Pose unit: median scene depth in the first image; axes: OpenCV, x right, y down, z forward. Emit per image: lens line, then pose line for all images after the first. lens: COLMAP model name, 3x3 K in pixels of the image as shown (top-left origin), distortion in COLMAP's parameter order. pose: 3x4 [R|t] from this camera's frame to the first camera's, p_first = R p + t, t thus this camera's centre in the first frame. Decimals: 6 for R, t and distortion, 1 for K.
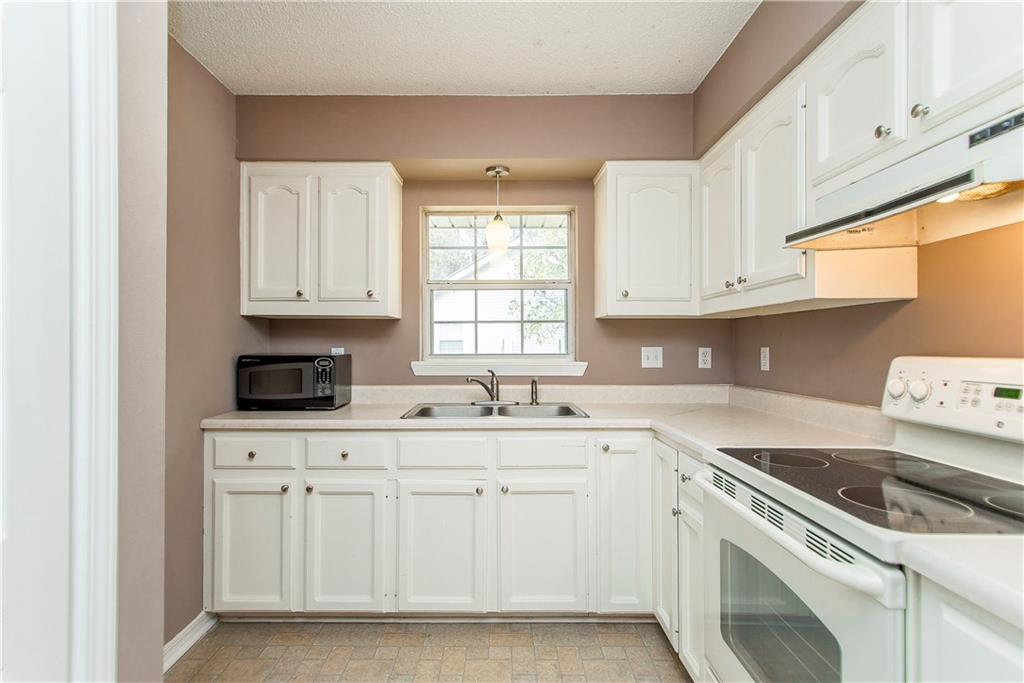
lens RADIAL K [[503.0, 0, 502.5], [0, 503.0, 343.4], [0, 0, 1]] dist [0.002758, 0.000141]
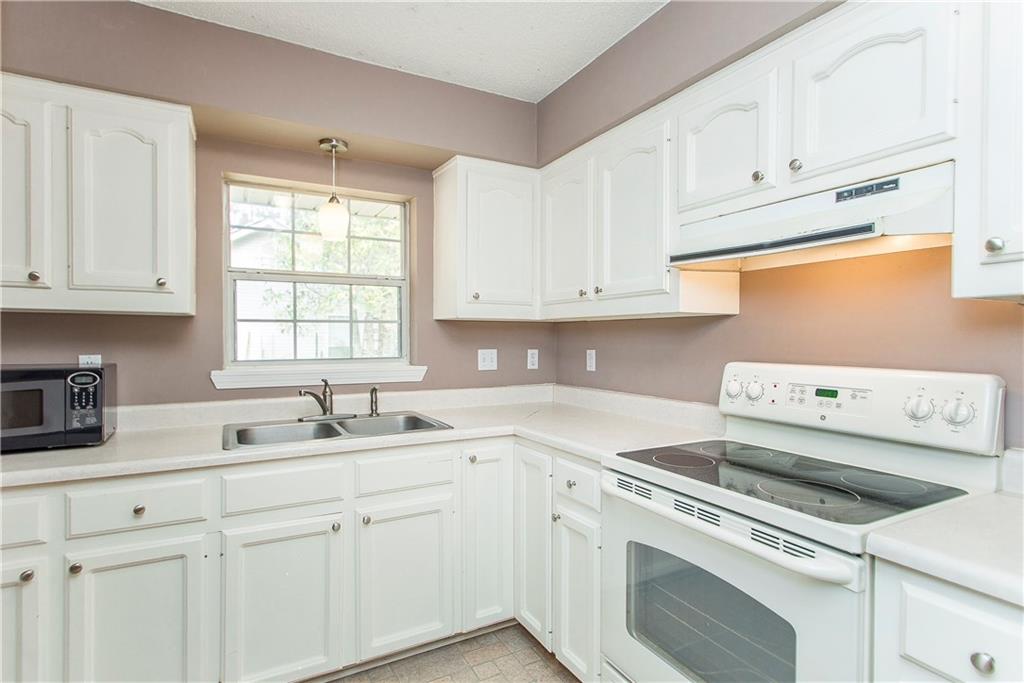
lens RADIAL K [[503.0, 0, 502.5], [0, 503.0, 343.4], [0, 0, 1]] dist [0.002758, 0.000141]
pose [[0.883886, -0.004385, 0.467682, -0.188599], [-0.003152, 0.999878, 0.015331, -0.025756], [-0.467691, -0.015025, 0.883764, 0.133142]]
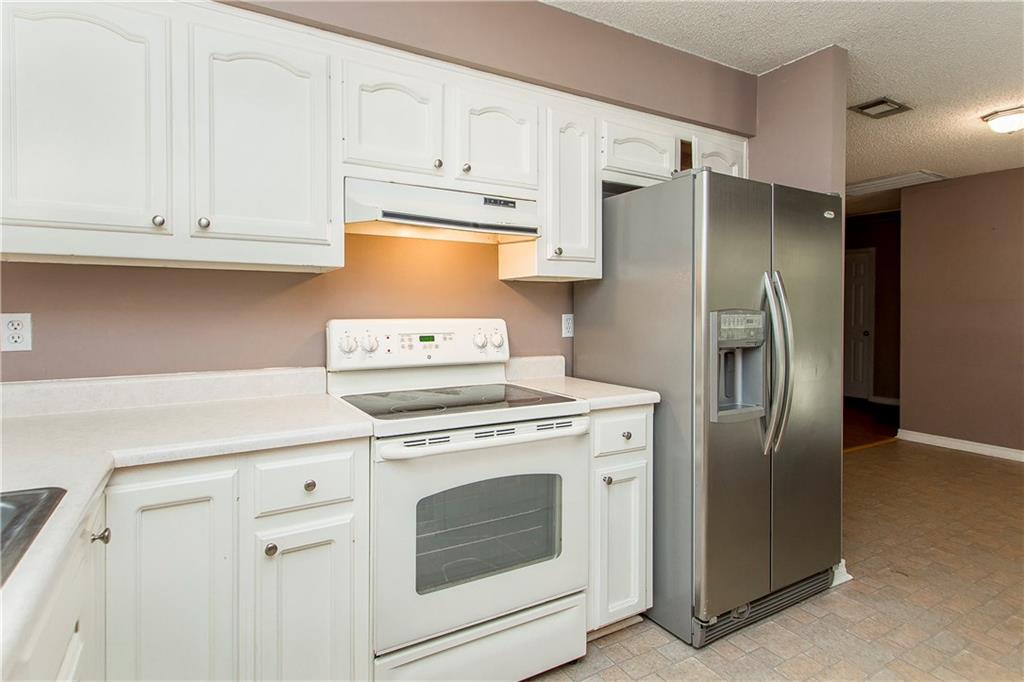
lens RADIAL K [[540.2, 0, 510.0], [0, 540.2, 310.3], [0, 0, 1]] dist [0.001442, 0.000146]
pose [[-0.498814, -0.007124, 0.866680, -0.400445], [-0.008223, 0.999960, 0.003487, -0.003570], [-0.866670, -0.005387, -0.498853, 0.913403]]
